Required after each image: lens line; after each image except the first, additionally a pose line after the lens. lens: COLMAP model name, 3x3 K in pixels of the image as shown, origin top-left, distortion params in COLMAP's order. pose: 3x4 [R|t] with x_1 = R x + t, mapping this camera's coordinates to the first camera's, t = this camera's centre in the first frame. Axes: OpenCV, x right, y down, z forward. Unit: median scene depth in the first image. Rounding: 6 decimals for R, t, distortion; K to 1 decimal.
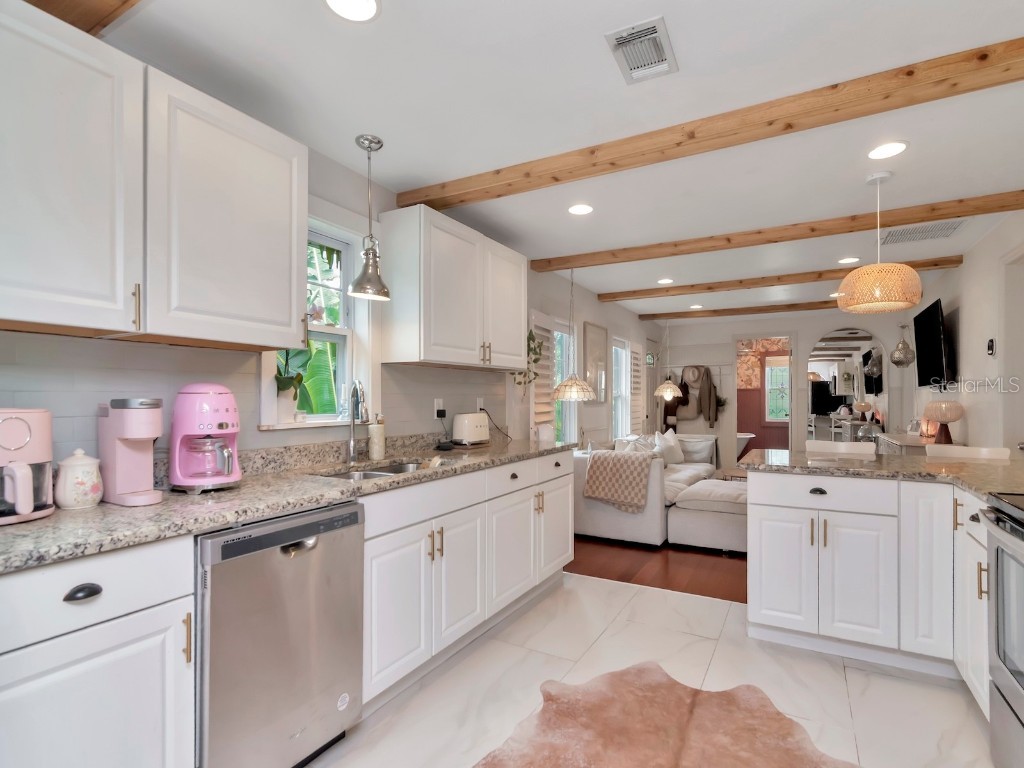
lens RADIAL K [[510.3, 0, 509.0], [0, 510.3, 400.6], [0, 0, 1]] dist [0.001867, -0.000395]
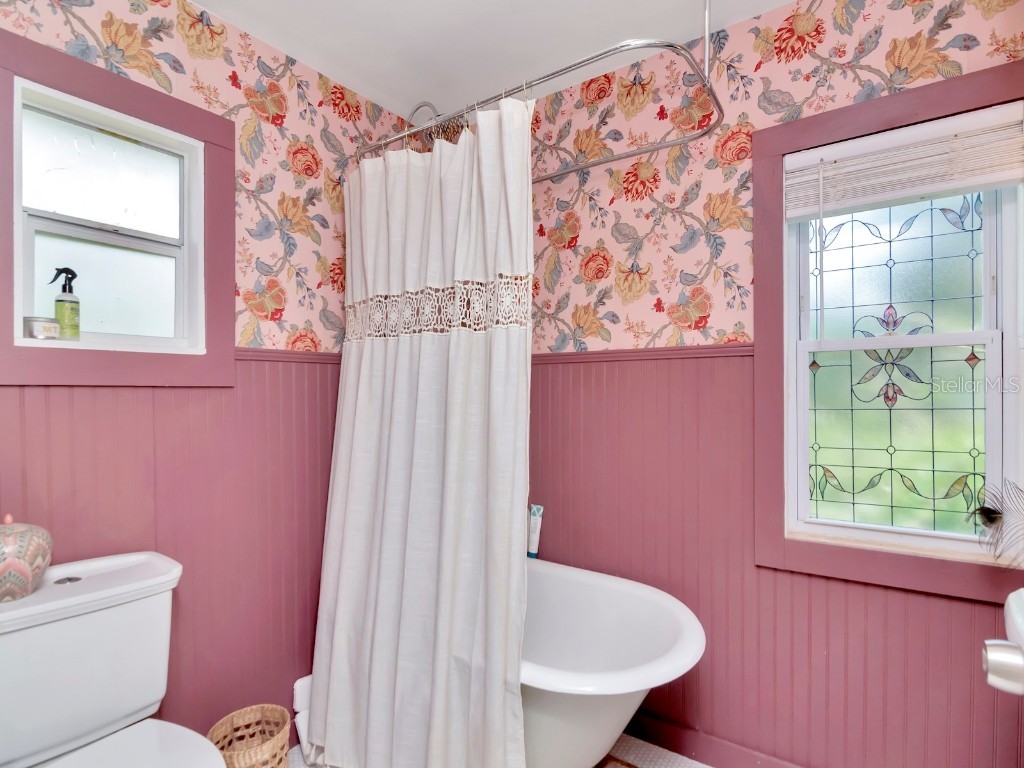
lens RADIAL K [[500.6, 0, 512.8], [0, 500.6, 393.4], [0, 0, 1]] dist [-0.005377, -0.002047]
pose [[0.996951, 0.006142, -0.077790, 0.497861], [-0.005600, 0.999959, 0.007184, -0.009070], [0.077831, -0.006726, 0.996944, 0.966351]]
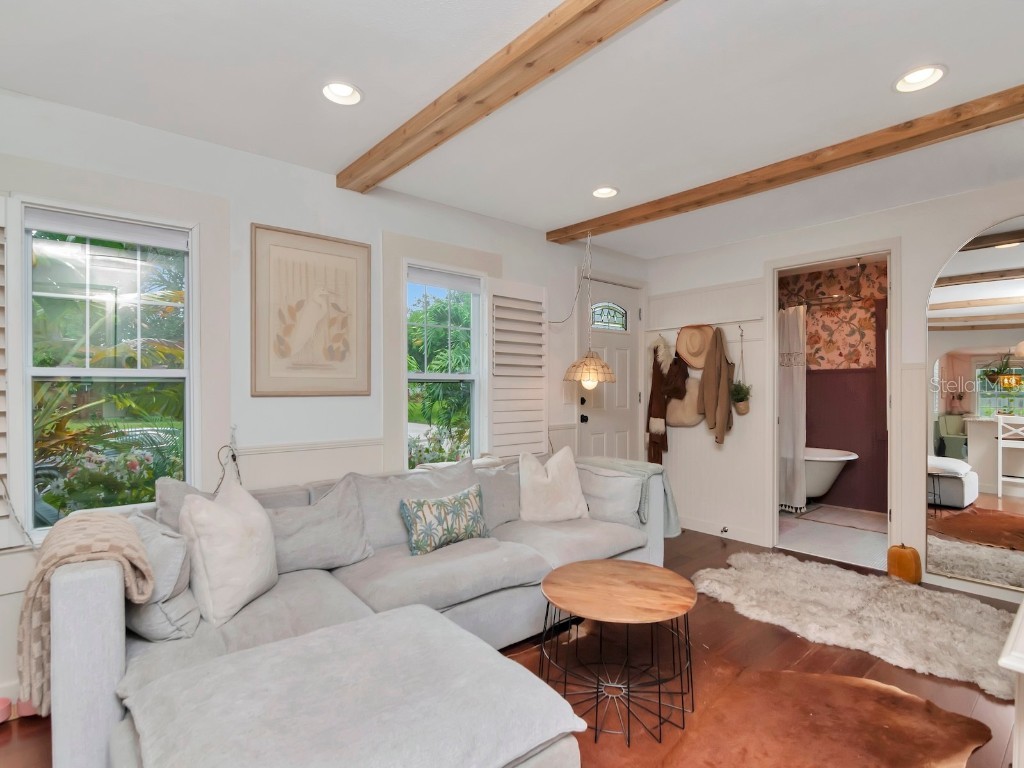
lens RADIAL K [[514.2, 0, 514.1], [0, 514.2, 388.1], [0, 0, 1]] dist [-0.000990, -0.000425]
pose [[0.942940, 0.004173, -0.332935, 0.369526], [-0.004753, 0.999988, -0.000928, -0.001082], [0.332928, 0.002457, 0.942949, 0.430601]]
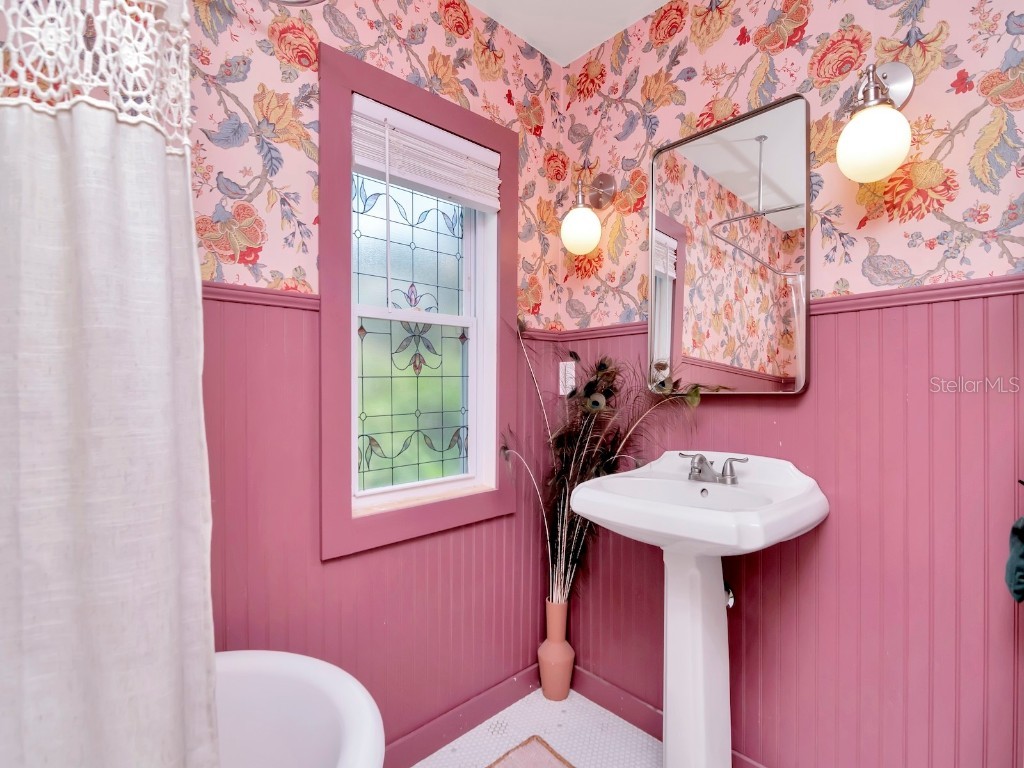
lens RADIAL K [[500.6, 0, 512.8], [0, 500.6, 393.4], [0, 0, 1]] dist [-0.005377, -0.002047]
pose [[0.294927, 0.001745, 0.955518, 0.438246], [-0.005108, 0.999987, -0.000249, 0.003888], [-0.955506, -0.004807, 0.294932, 1.062160]]
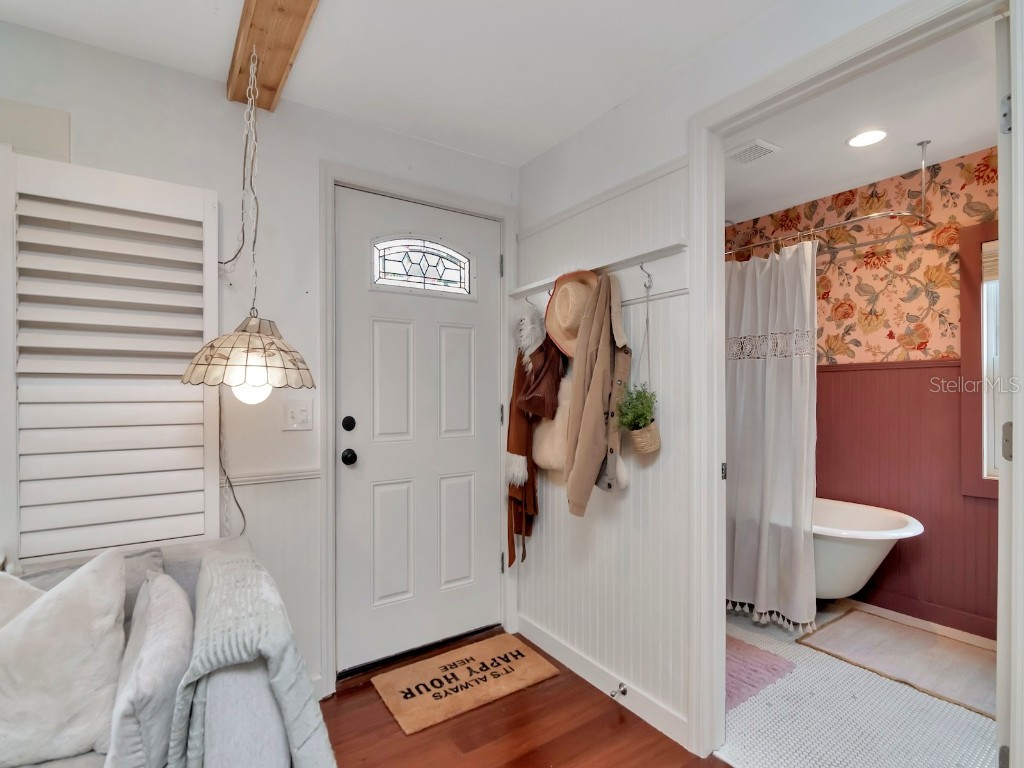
lens RADIAL K [[500.6, 0, 512.8], [0, 500.6, 393.4], [0, 0, 1]] dist [-0.005377, -0.002047]
pose [[0.897402, 0.004383, -0.441192, 0.460729], [-0.003439, 0.999990, 0.002940, -0.005758], [0.441200, -0.001122, 0.897408, 0.757772]]
